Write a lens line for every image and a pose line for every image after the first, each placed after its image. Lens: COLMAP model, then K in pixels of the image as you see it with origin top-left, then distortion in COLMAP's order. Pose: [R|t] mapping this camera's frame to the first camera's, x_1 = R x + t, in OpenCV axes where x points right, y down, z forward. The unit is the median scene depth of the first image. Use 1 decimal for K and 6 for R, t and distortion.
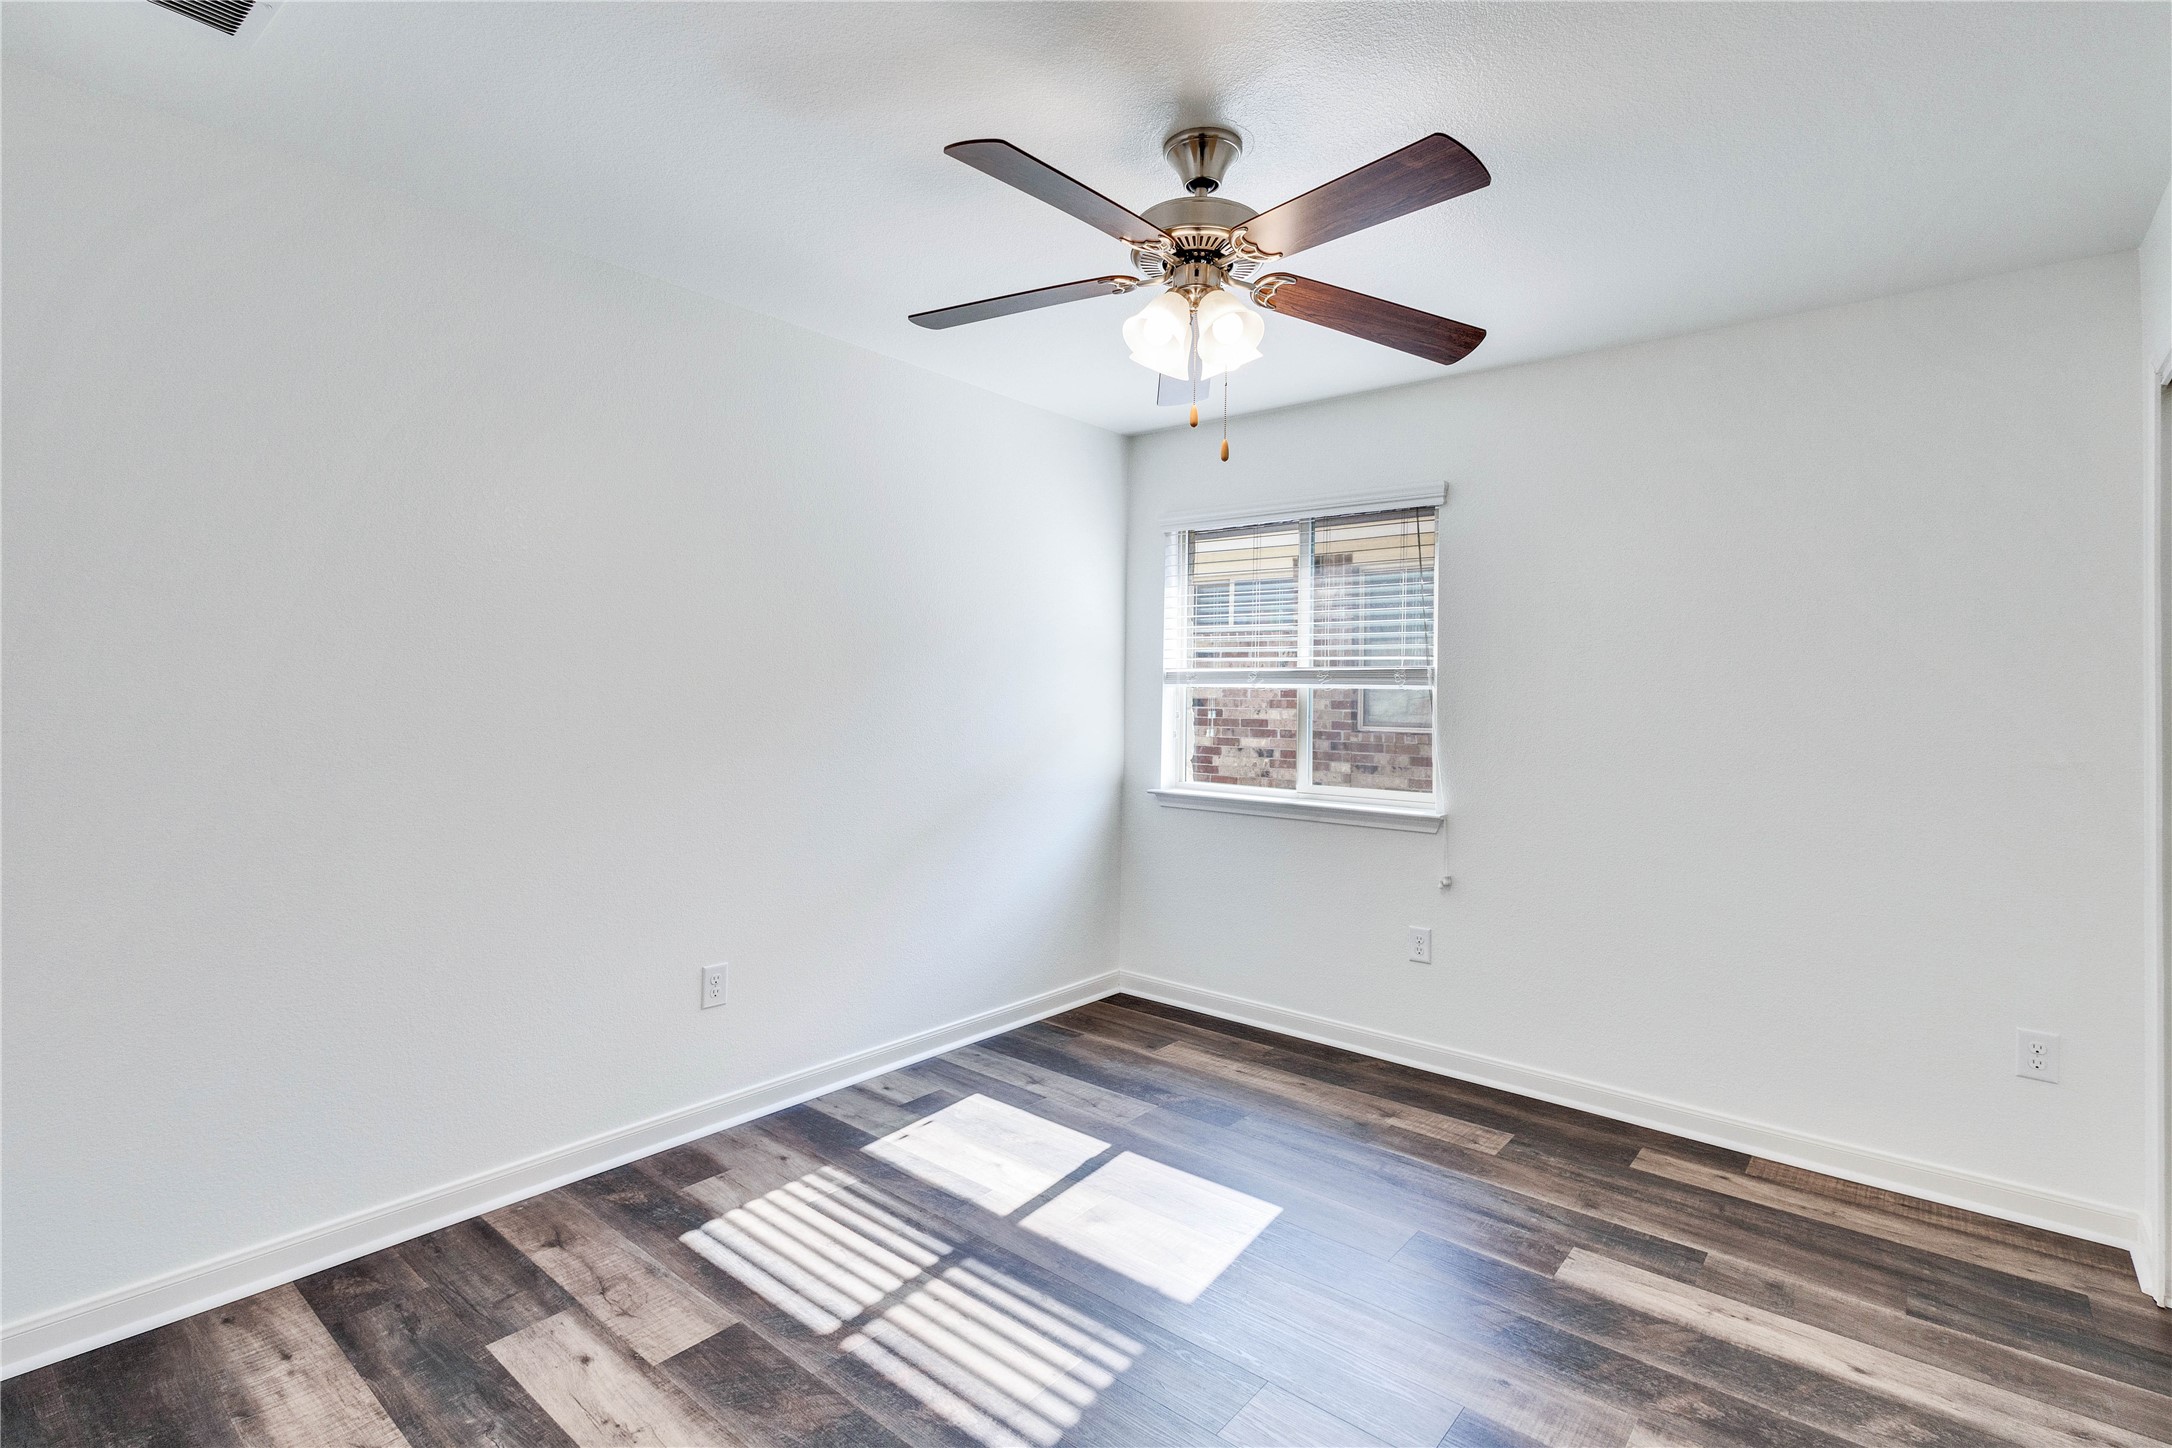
lens RADIAL K [[998.3, 0, 1087.8], [0, 998.3, 723.3], [0, 0, 1]] dist [0.018612, -0.007881]
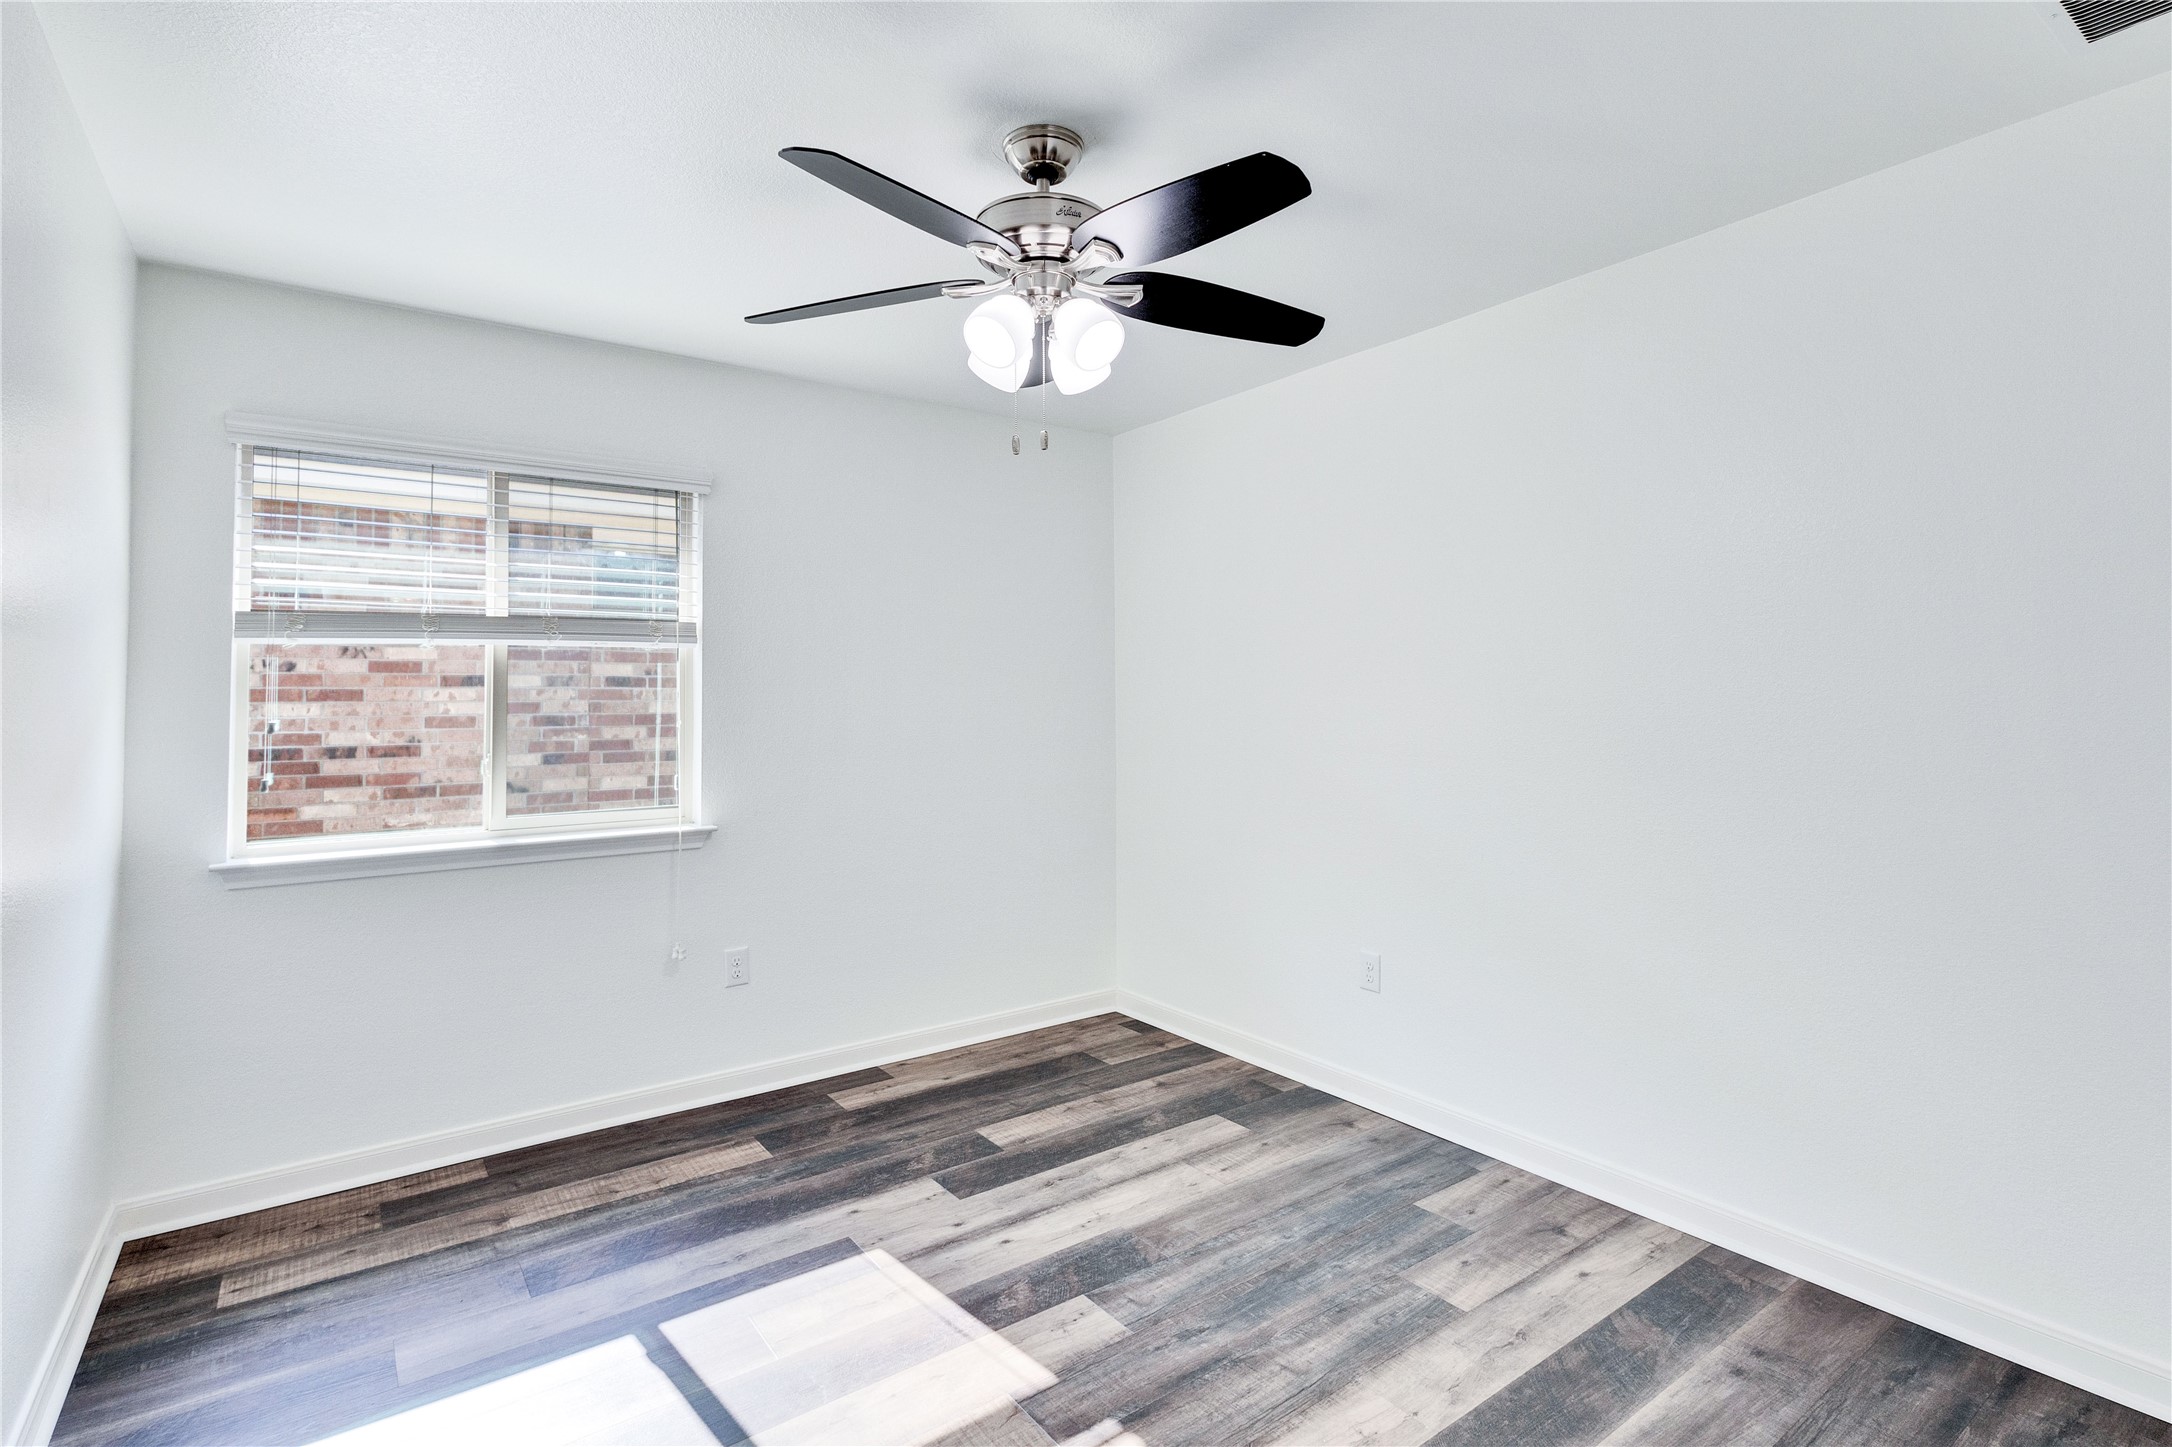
lens RADIAL K [[998.3, 0, 1087.8], [0, 998.3, 722.8], [0, 0, 1]] dist [0.018612, -0.007881]
pose [[0.260949, -0.033023, 0.964788, -0.410625], [0.044249, 0.998773, 0.022218, -0.009275], [-0.964338, 0.036893, 0.262090, 0.370111]]
